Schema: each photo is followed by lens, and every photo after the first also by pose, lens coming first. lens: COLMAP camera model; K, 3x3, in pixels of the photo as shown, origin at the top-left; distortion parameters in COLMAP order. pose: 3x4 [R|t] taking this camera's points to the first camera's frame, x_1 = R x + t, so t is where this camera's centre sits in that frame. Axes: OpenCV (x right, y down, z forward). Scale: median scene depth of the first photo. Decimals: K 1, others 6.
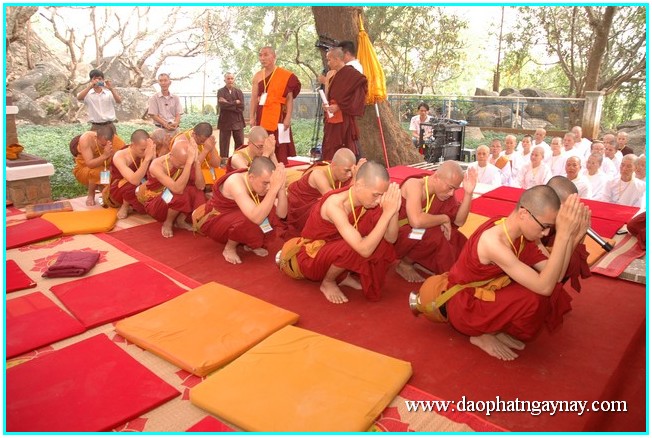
lens RADIAL K [[488.4, 0, 336.7], [0, 488.4, 222.1], [0, 0, 1]] dist [-0.168578, 0.164815]
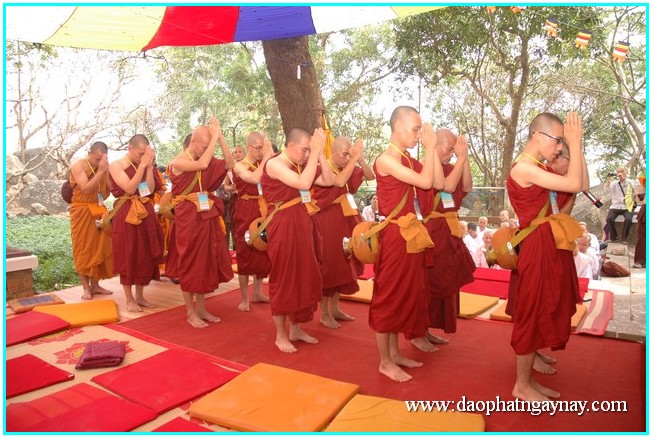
lens RADIAL K [[488.4, 0, 336.7], [0, 488.4, 222.1], [0, 0, 1]] dist [-0.168578, 0.164815]
pose [[0.985451, -0.016684, 0.169140, -0.229819], [0.047872, 0.982126, -0.182036, 0.019251], [-0.163079, 0.187484, 0.968635, -0.074148]]
